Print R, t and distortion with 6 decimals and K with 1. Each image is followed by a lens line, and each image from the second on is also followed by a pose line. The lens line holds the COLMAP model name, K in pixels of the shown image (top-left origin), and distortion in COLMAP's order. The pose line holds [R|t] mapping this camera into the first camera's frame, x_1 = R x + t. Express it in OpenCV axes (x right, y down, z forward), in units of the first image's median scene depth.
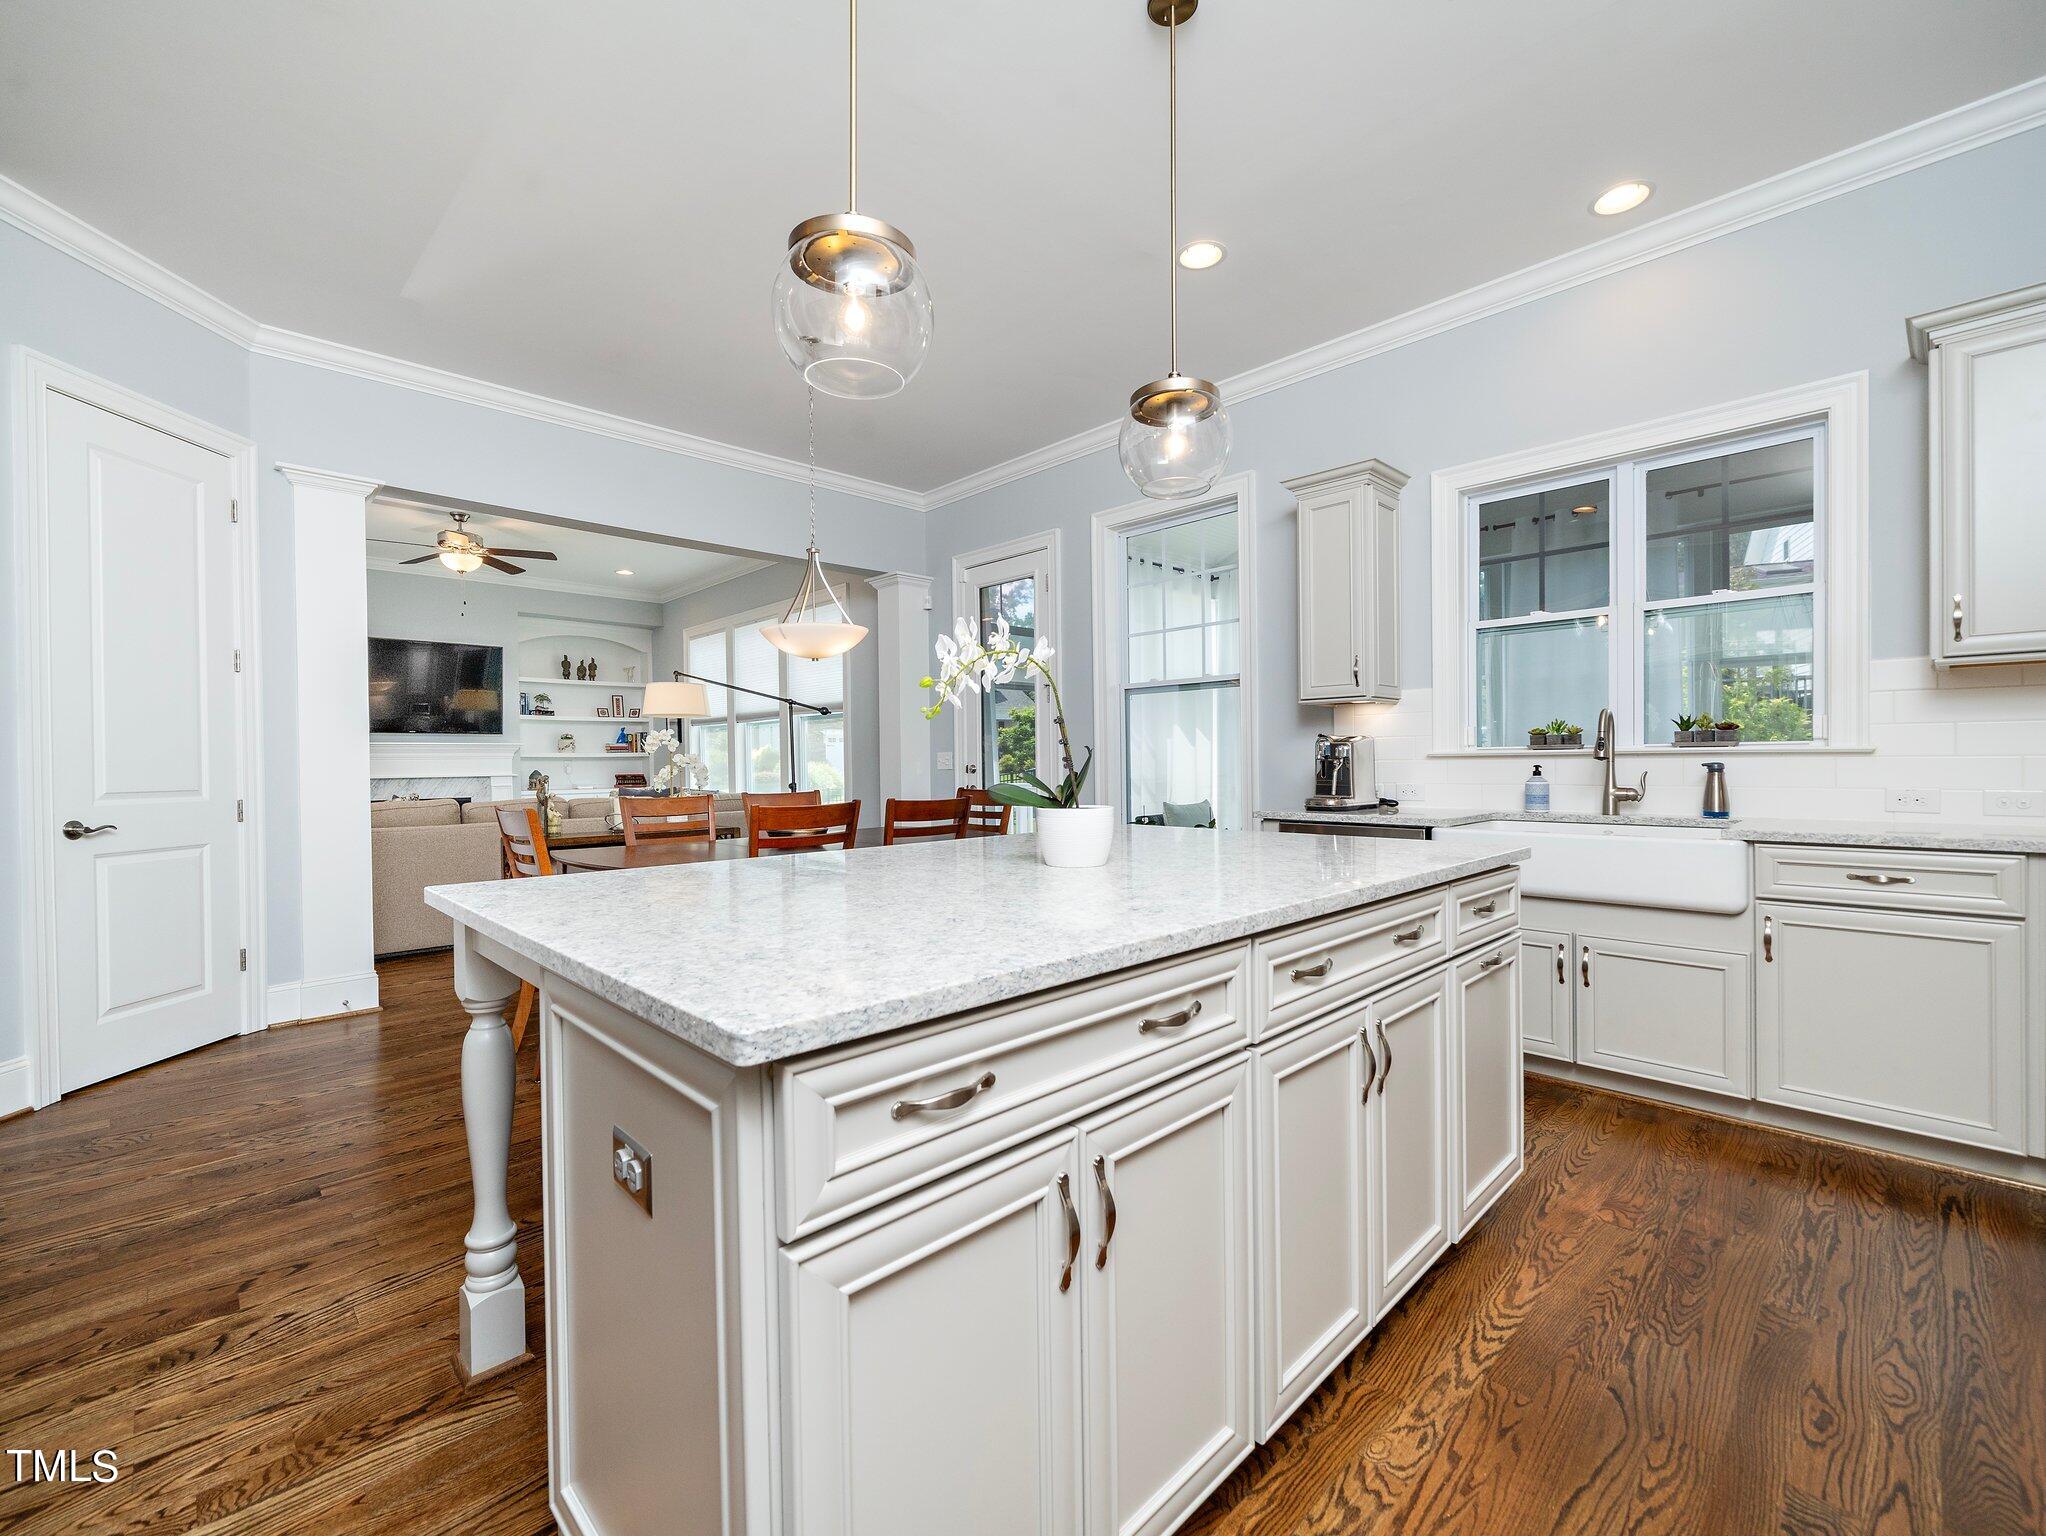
lens RADIAL K [[874.4, 0, 1015.4], [0, 874.4, 769.4], [0, 0, 1]] dist [0.000579, 0.000441]
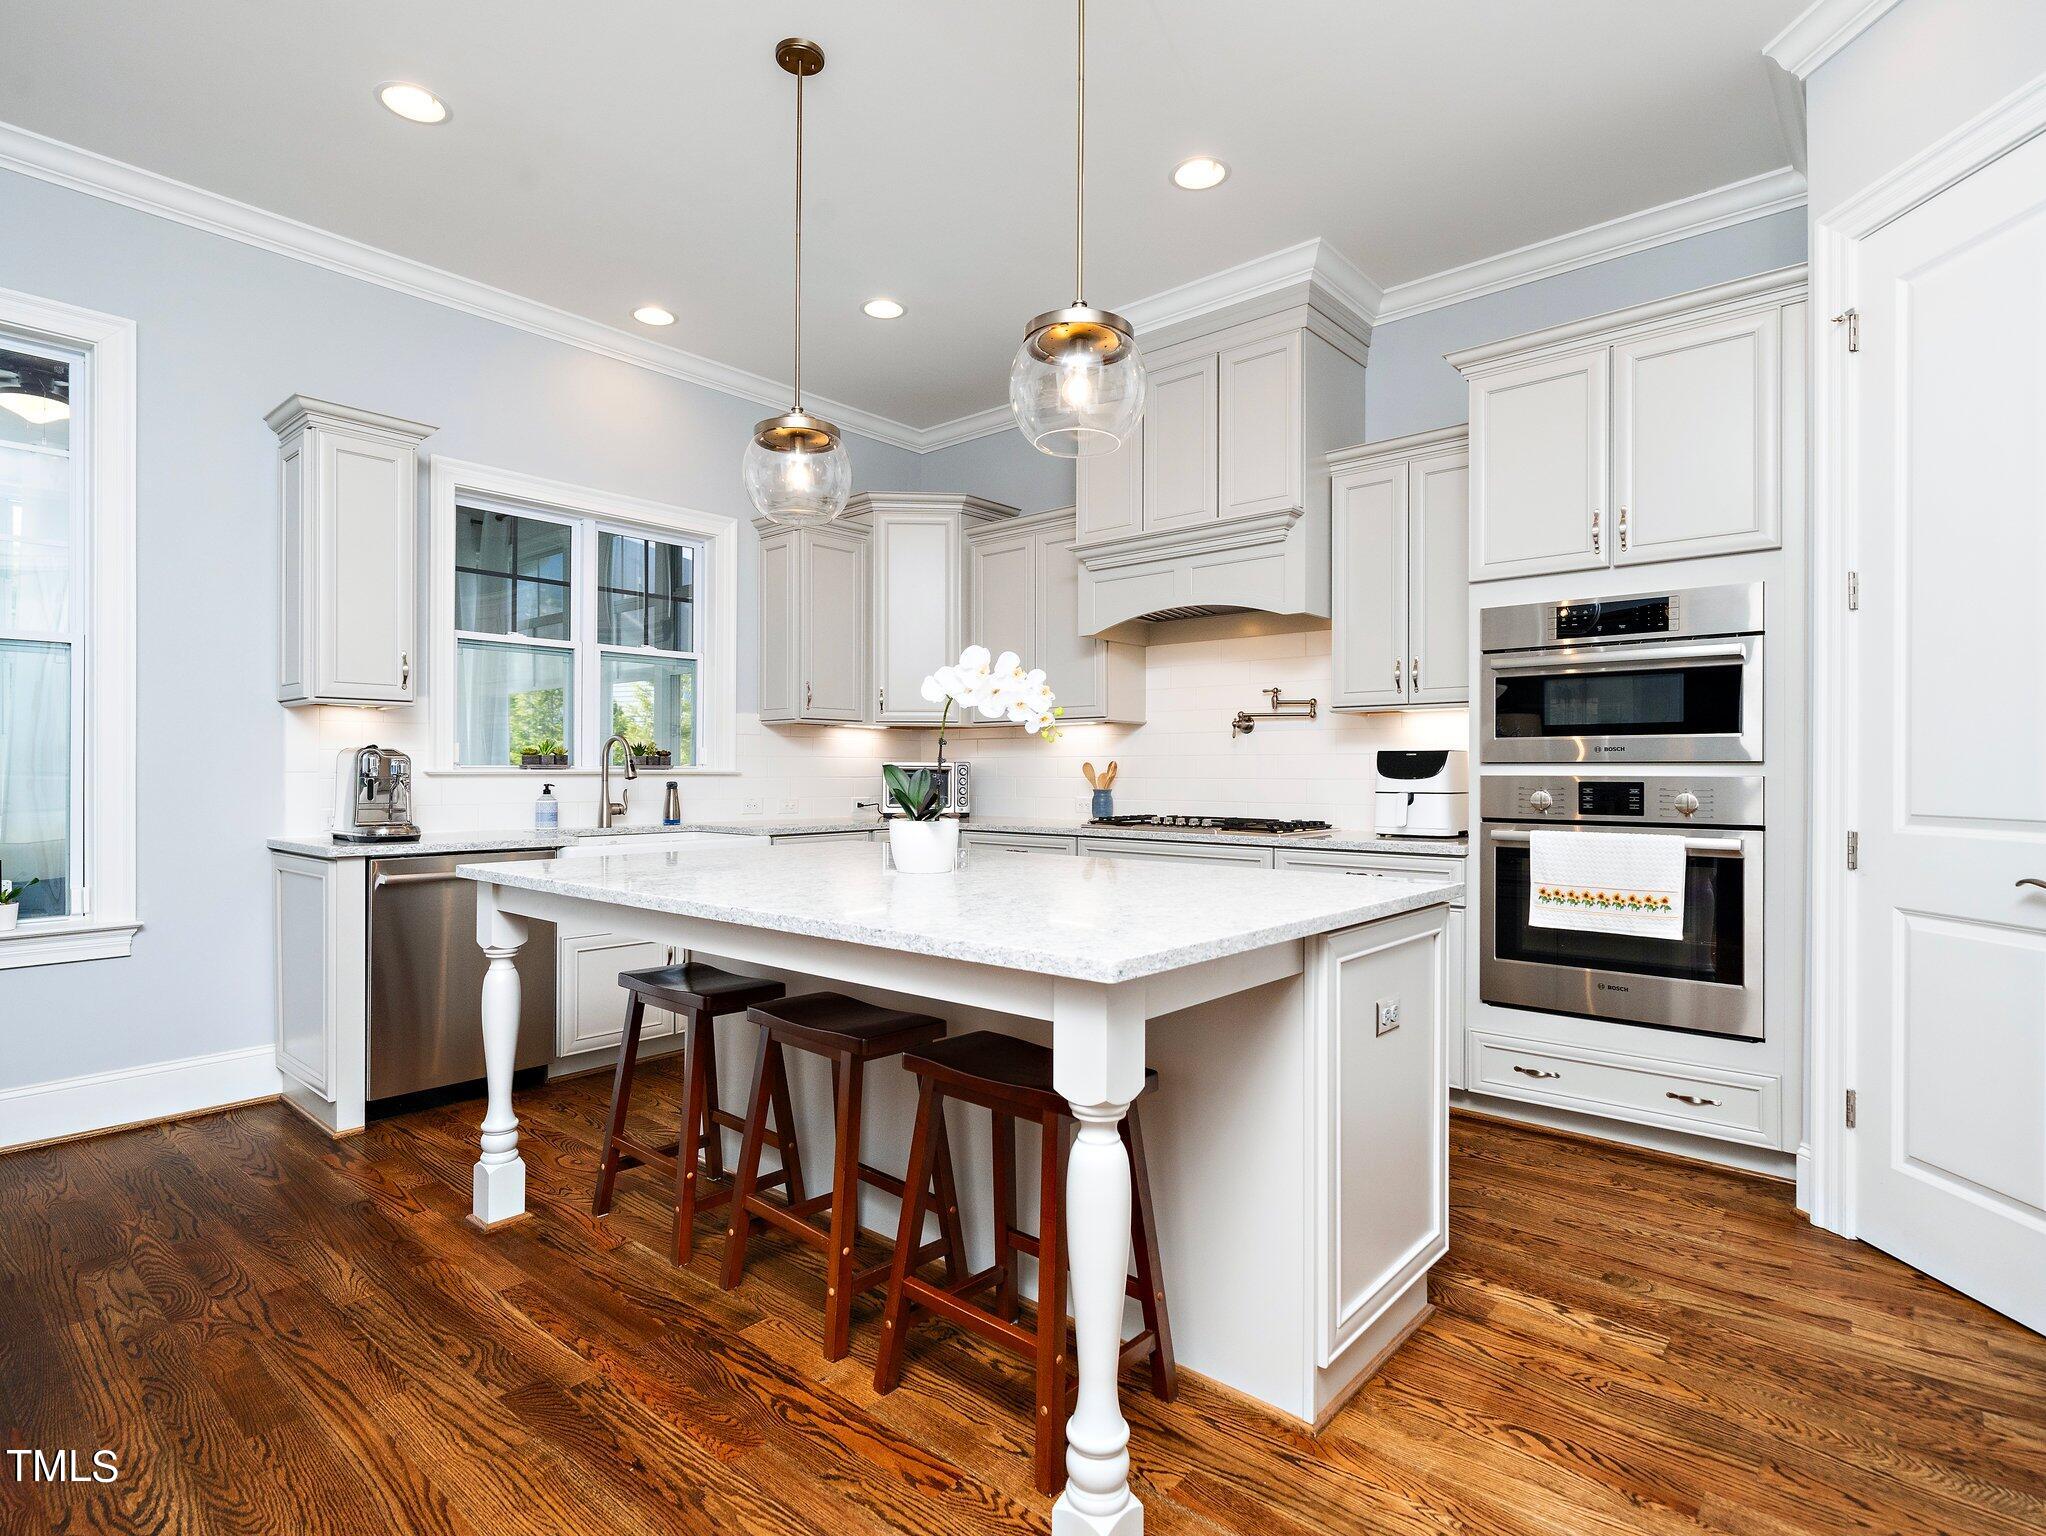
lens RADIAL K [[1060.1, 0, 1025.5], [0, 1060.1, 772.0], [0, 0, 1]] dist [0.000632, 0.000797]
pose [[-0.091536, 0.011901, 0.995731, -0.788186], [0.010960, 0.999880, -0.010943, 0.000559], [-0.995741, 0.009912, -0.091655, 0.610129]]
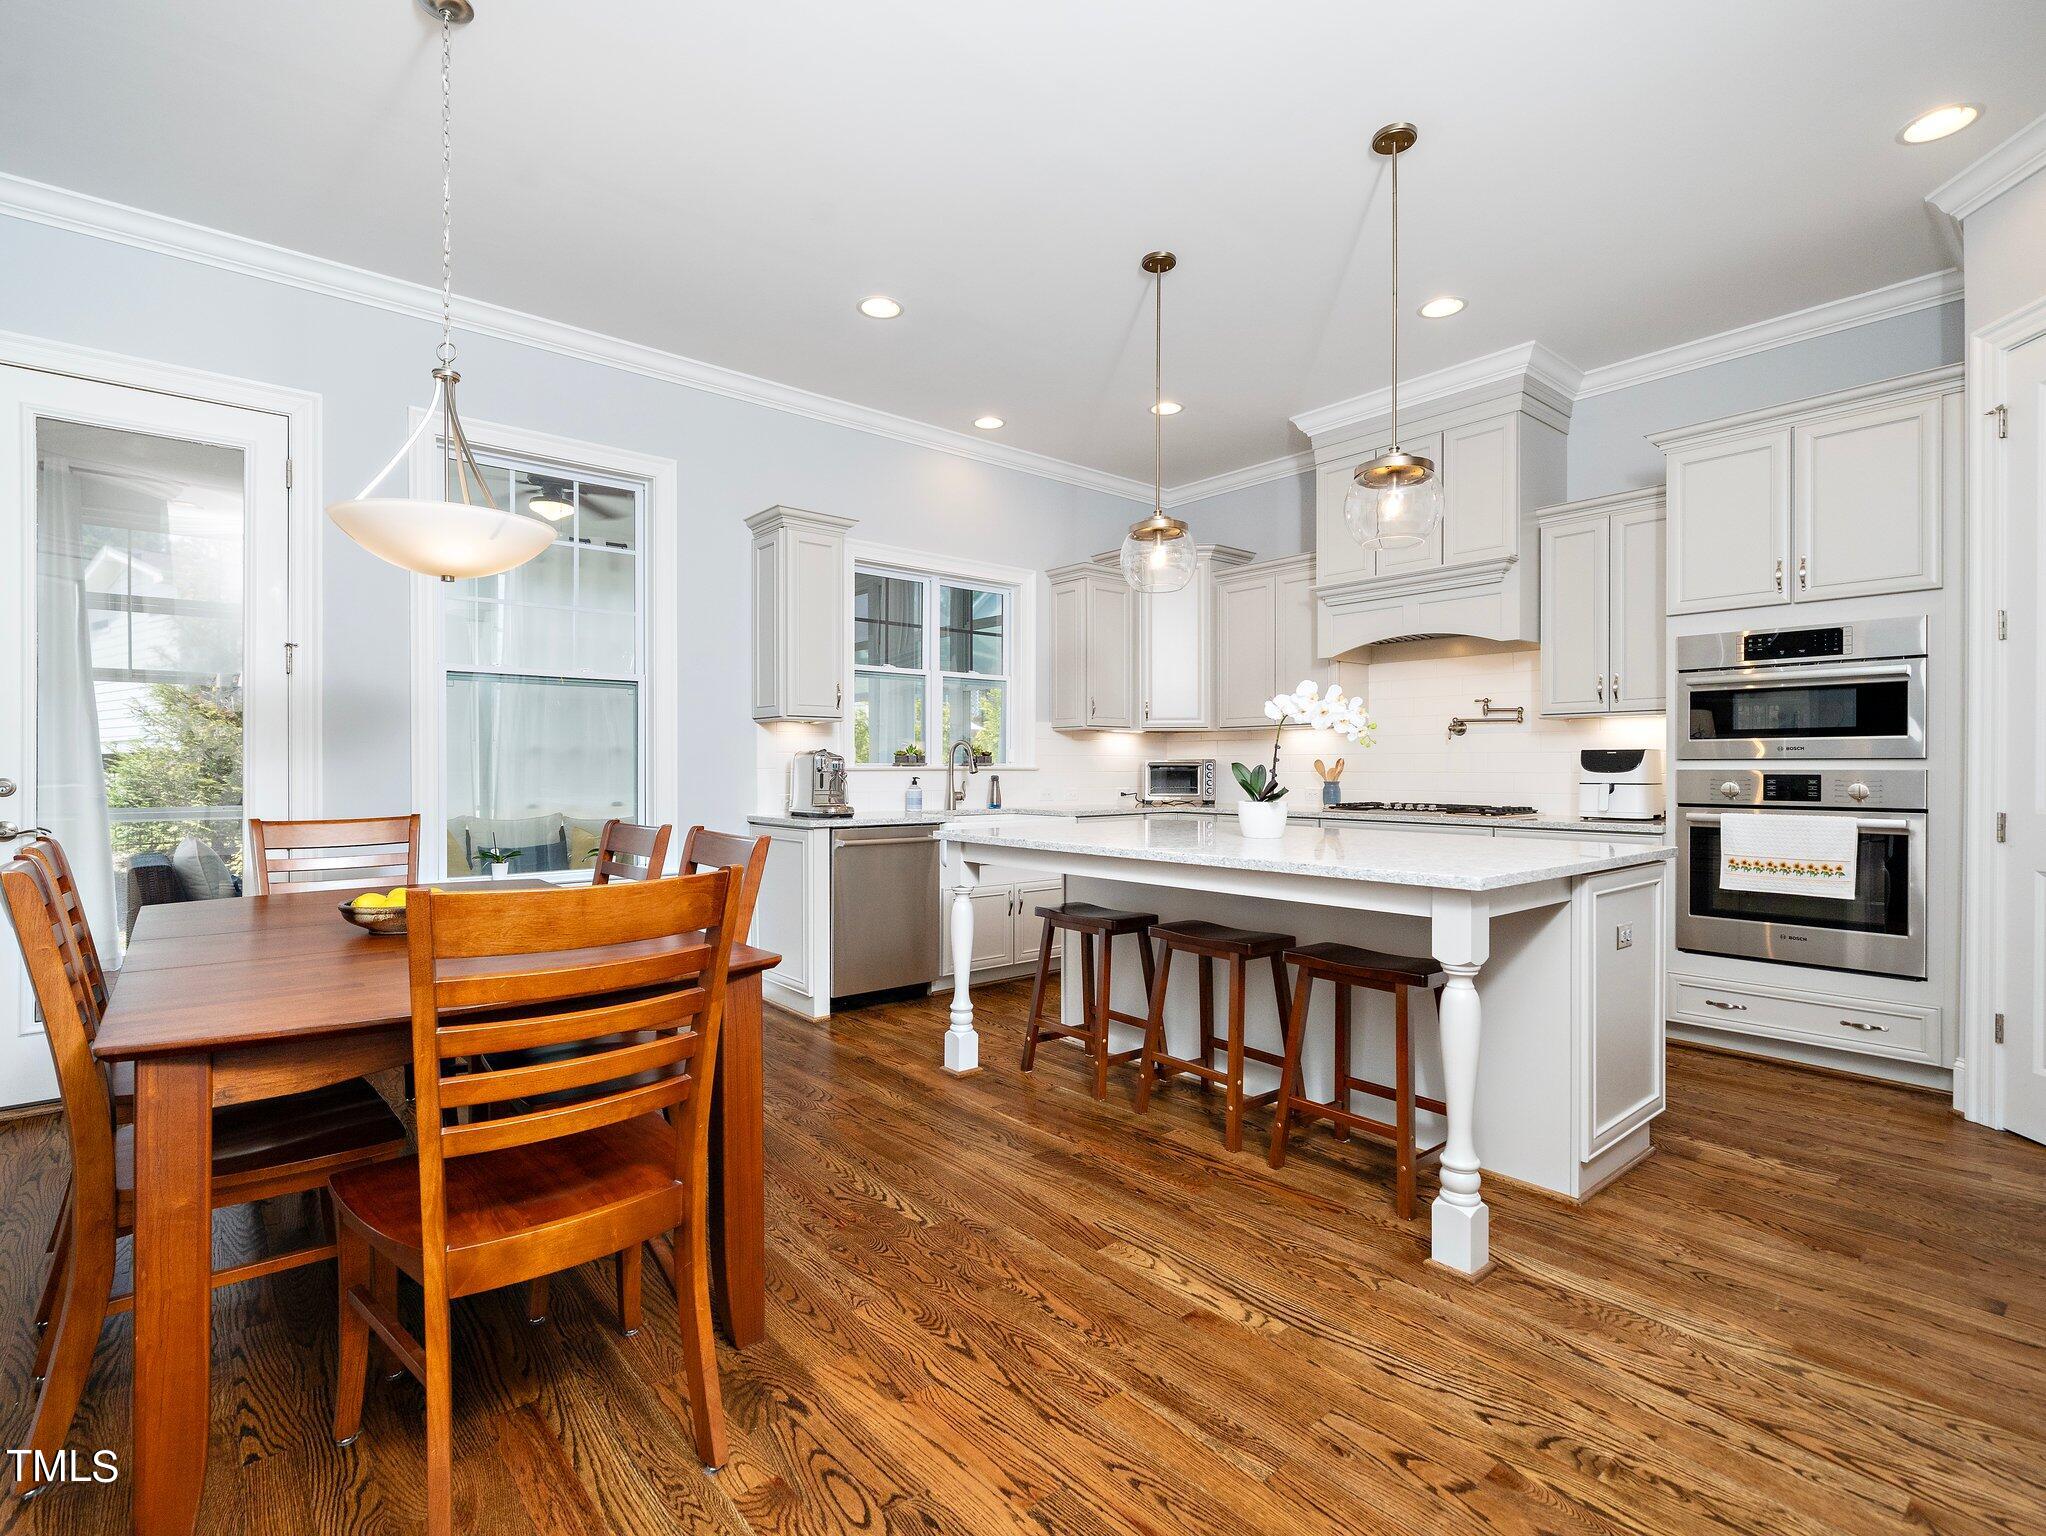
lens RADIAL K [[986.5, 0, 1023.5], [0, 986.5, 770.9], [0, 0, 1]] dist [0.002443, -0.001265]
pose [[0.058957, 0.008090, 0.998228, -1.072001], [0.010971, 0.999902, -0.008752, 0.000885], [-0.998200, 0.011468, 0.058862, 0.814014]]
